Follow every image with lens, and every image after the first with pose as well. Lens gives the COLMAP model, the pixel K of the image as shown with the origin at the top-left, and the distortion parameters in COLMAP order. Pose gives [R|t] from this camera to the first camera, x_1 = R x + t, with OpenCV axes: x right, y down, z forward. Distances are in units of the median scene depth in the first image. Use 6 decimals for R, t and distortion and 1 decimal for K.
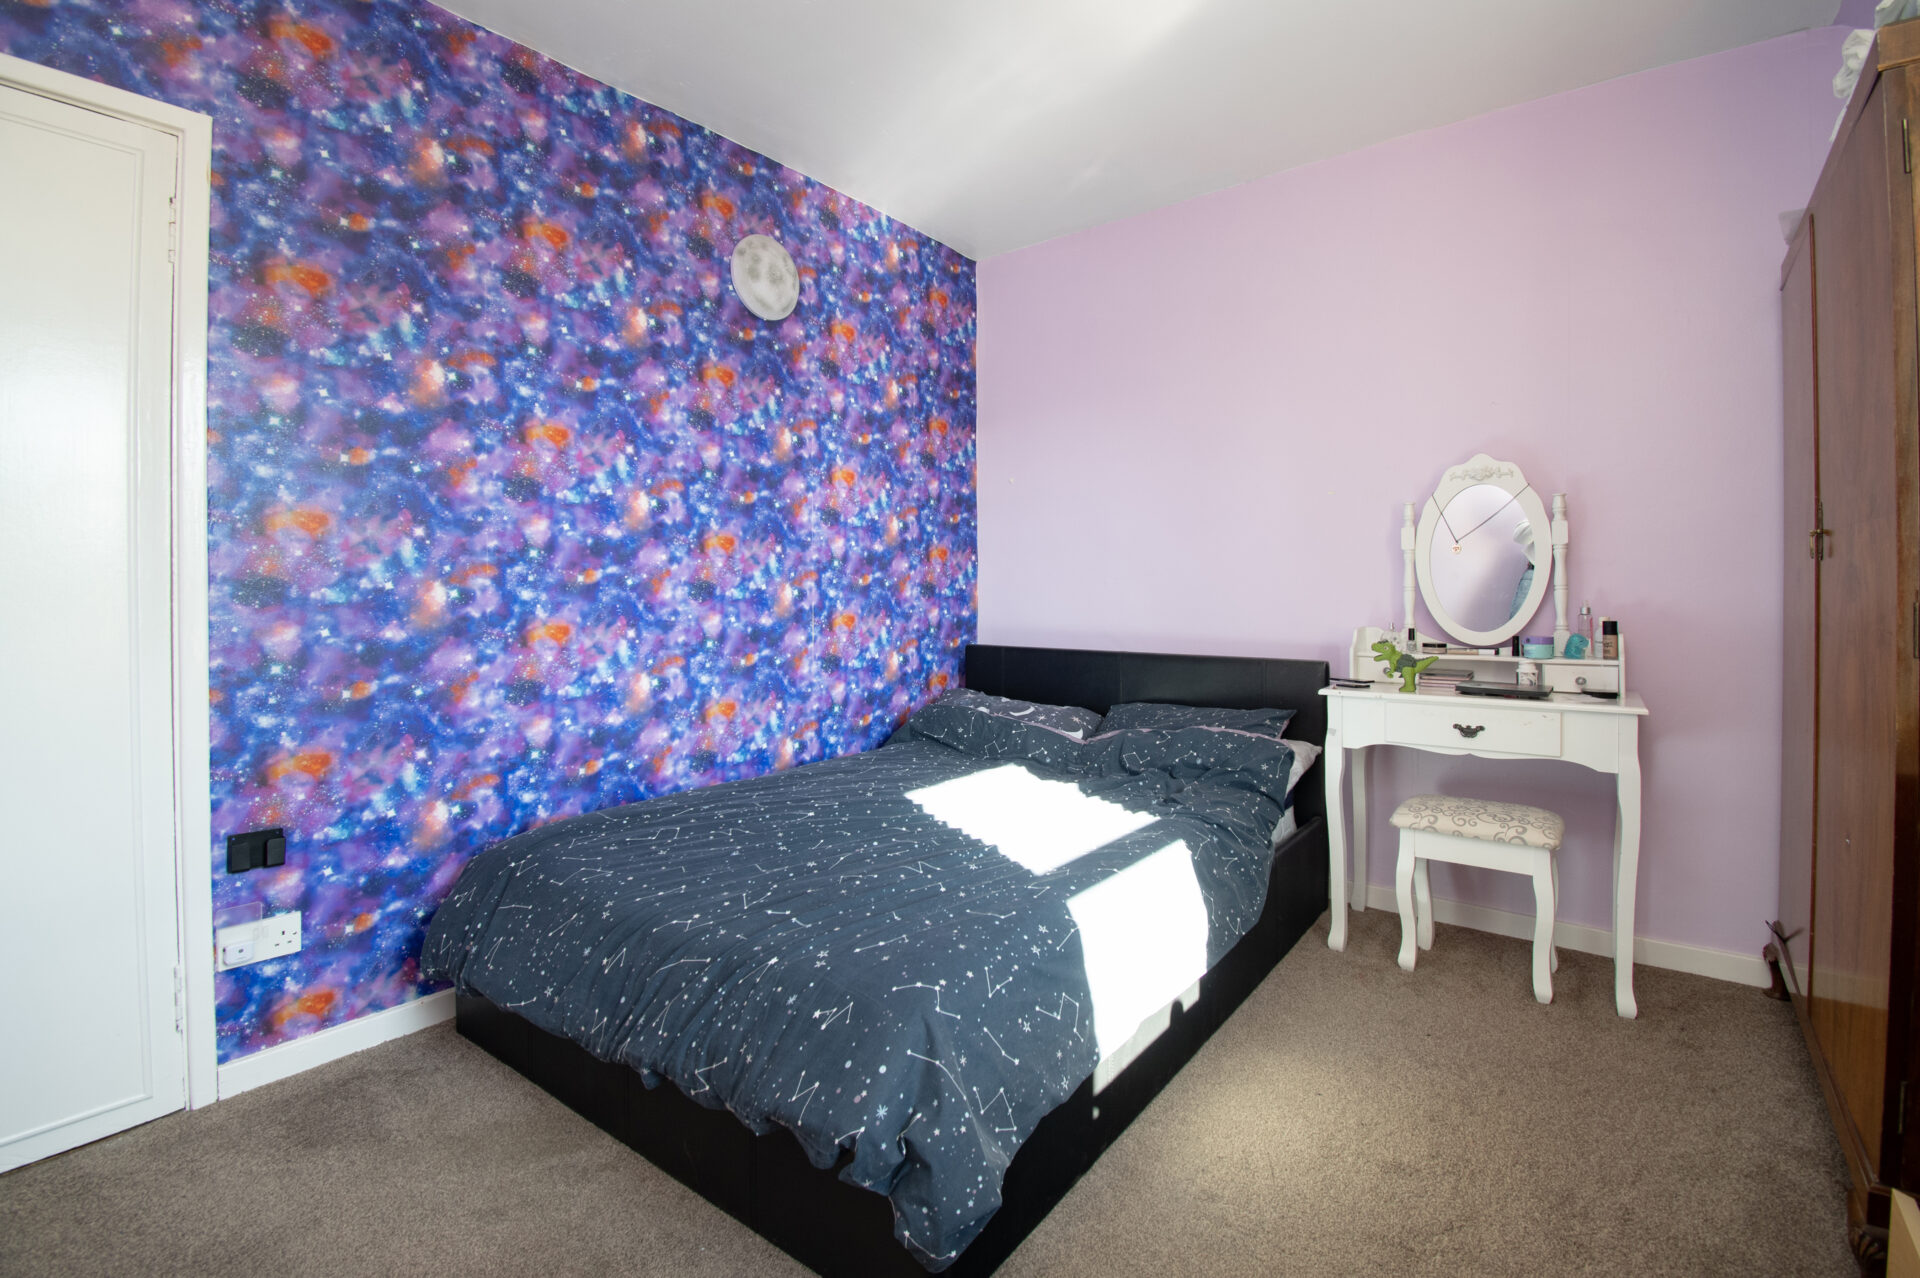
lens RADIAL K [[854.0, 0, 924.4], [0, 854.0, 595.7], [0, 0, 1]] dist [-0.029076, -0.001342]
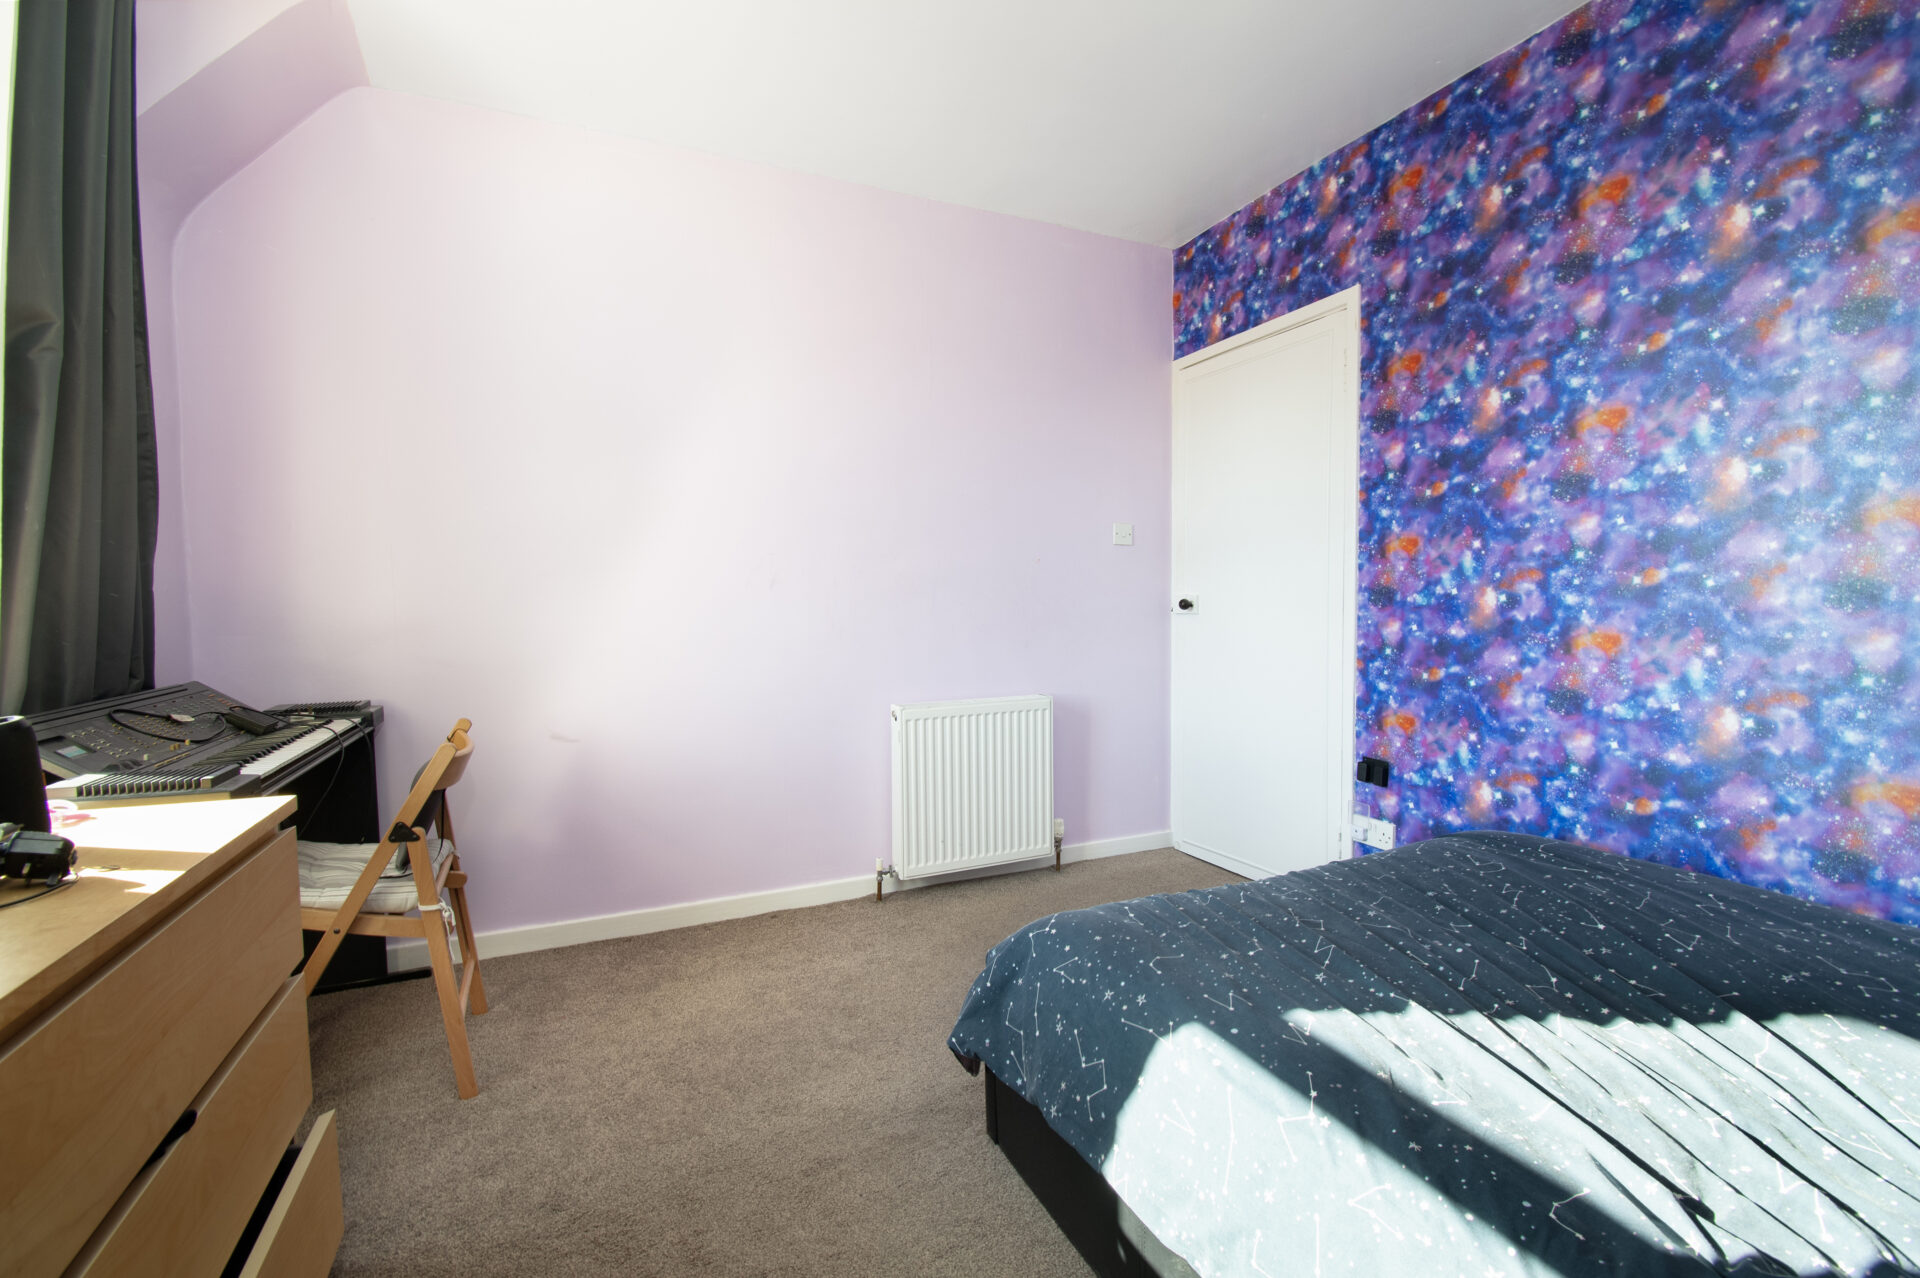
lens RADIAL K [[854.0, 0, 959.4], [0, 854.0, 637.9], [0, 0, 1]] dist [-0.029076, -0.001342]
pose [[-0.461228, 0.046245, -0.886076, 0.724893], [0.001440, 0.998679, 0.051372, -0.007782], [0.887280, 0.022419, -0.460685, 0.881003]]
